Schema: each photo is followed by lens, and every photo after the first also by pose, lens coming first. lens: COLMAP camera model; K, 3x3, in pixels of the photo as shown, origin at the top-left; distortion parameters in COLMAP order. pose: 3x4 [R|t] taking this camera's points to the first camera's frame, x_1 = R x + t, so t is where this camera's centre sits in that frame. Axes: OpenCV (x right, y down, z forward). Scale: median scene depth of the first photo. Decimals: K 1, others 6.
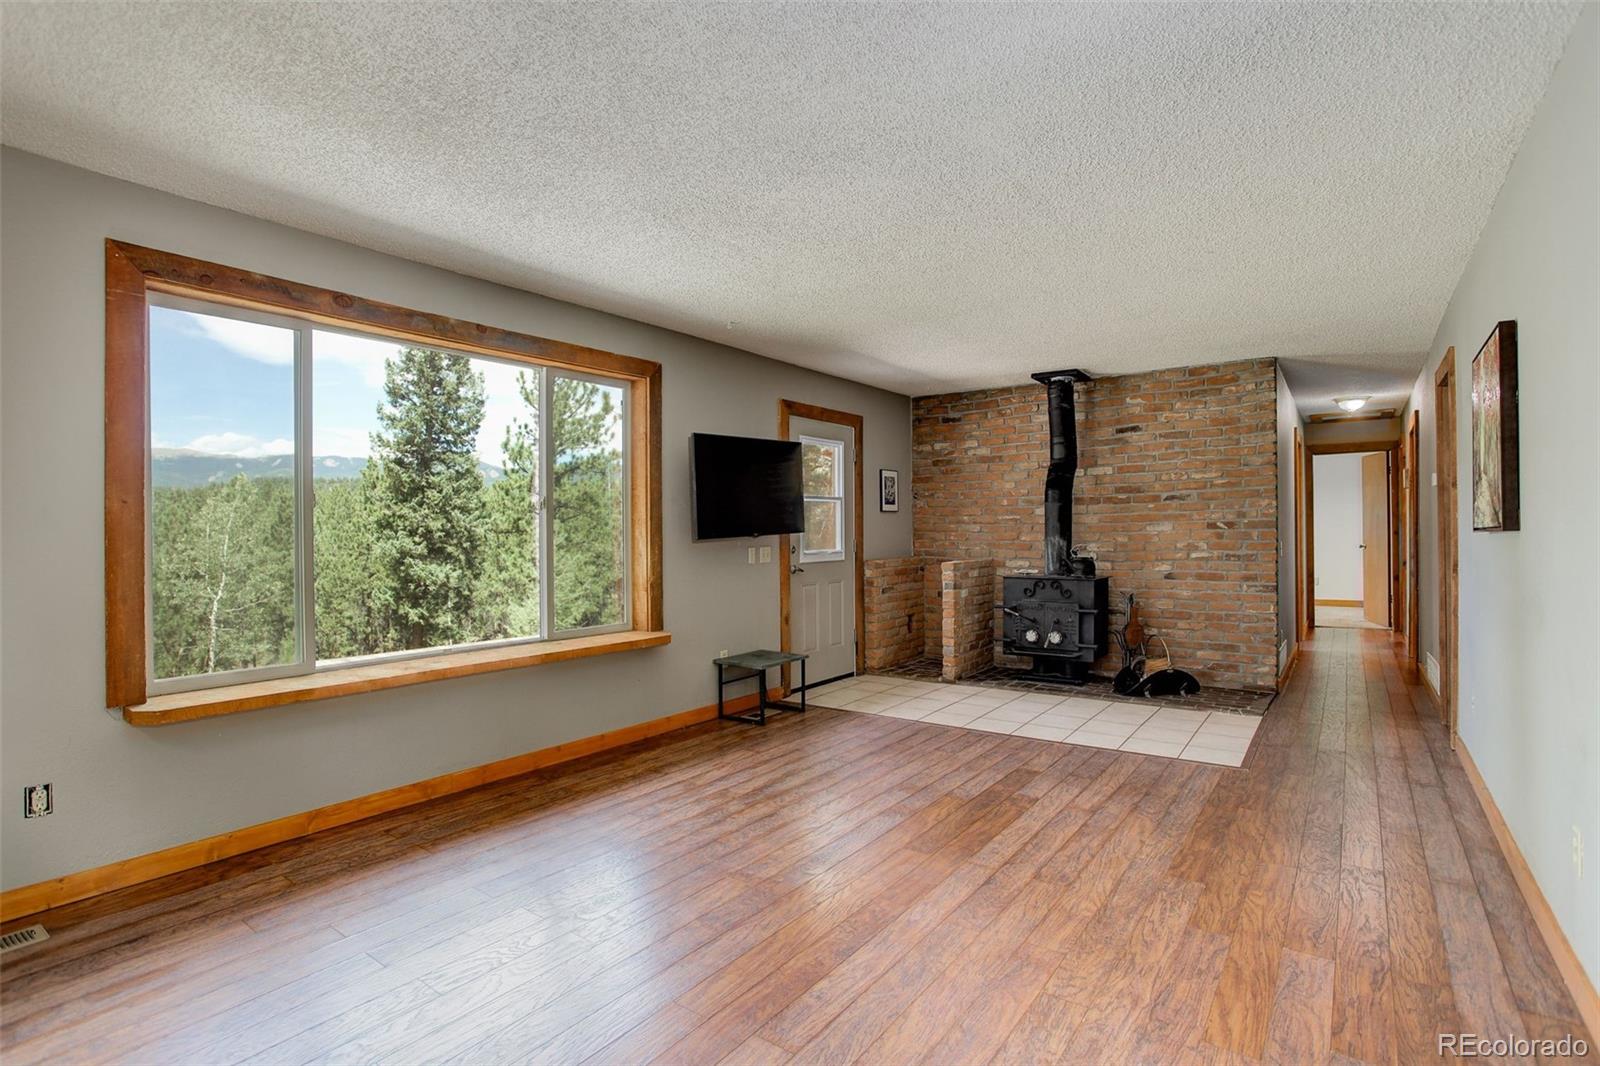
lens RADIAL K [[776.5, 0, 797.5], [0, 776.5, 530.8], [0, 0, 1]] dist [-0.061597, 0.023603]
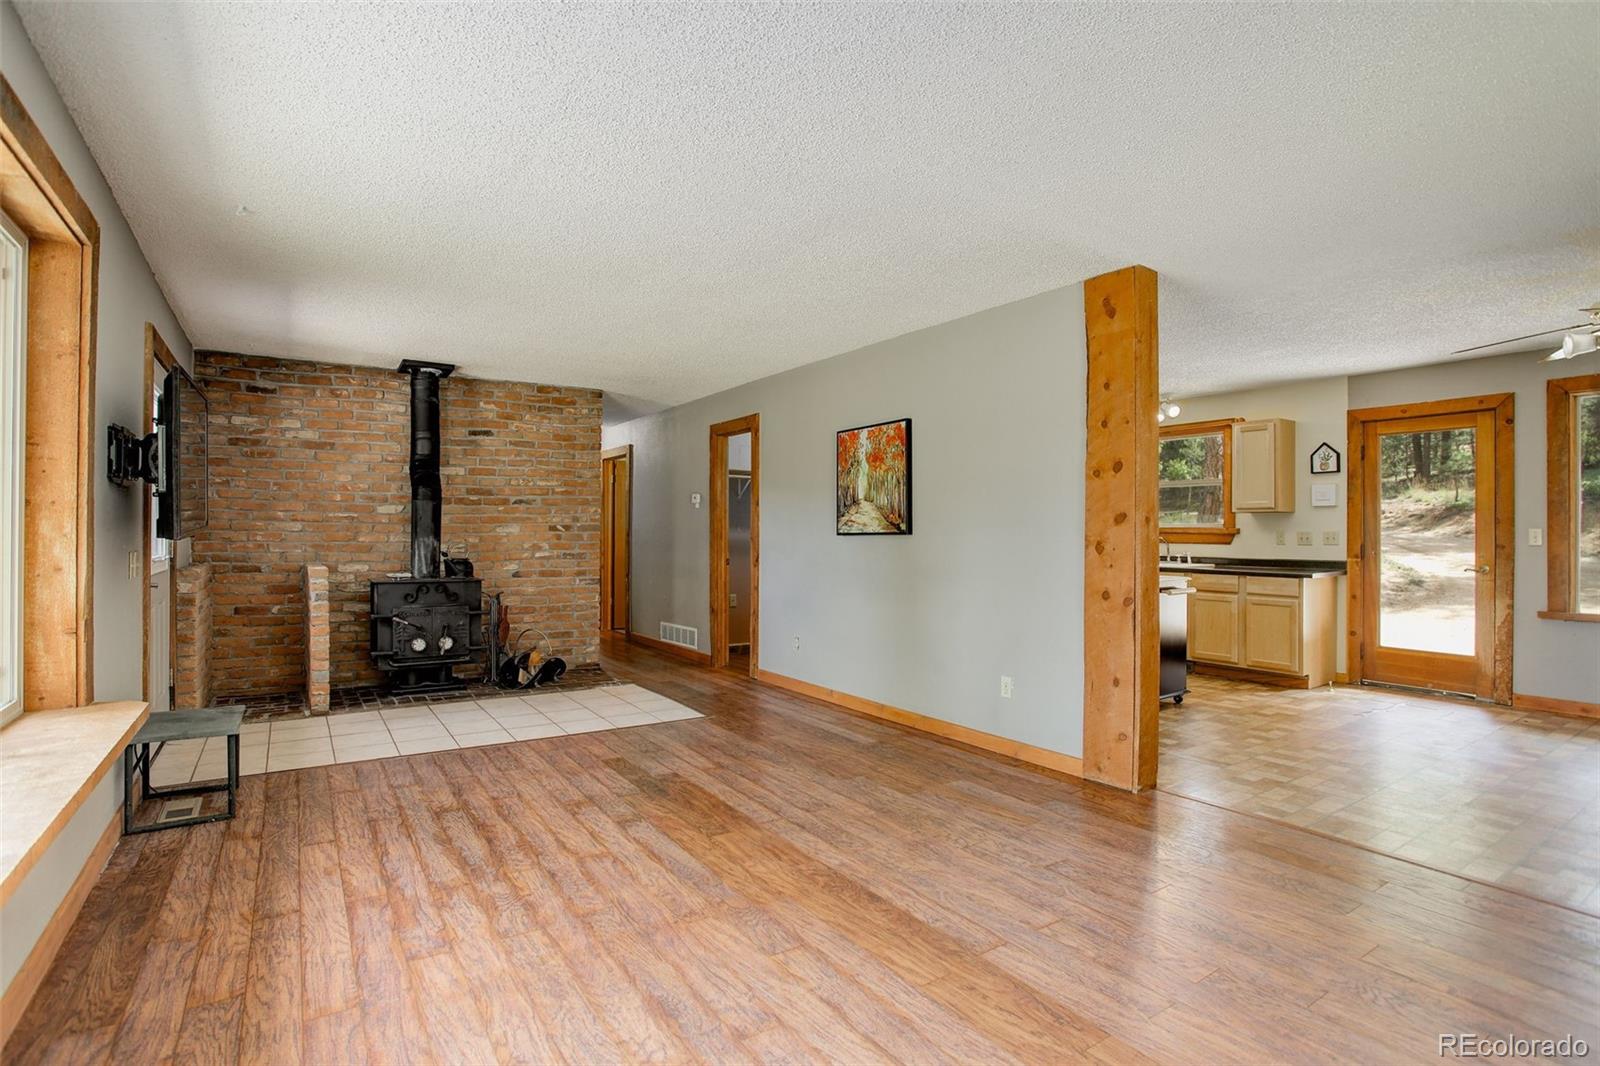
lens RADIAL K [[776.5, 0, 778.4], [0, 776.5, 532.4], [0, 0, 1]] dist [-0.061597, 0.023603]
pose [[0.358805, 0.009894, 0.933360, -0.592551], [-0.009156, 0.999933, -0.007080, 0.006536], [-0.933368, -0.006006, 0.358872, 0.402530]]
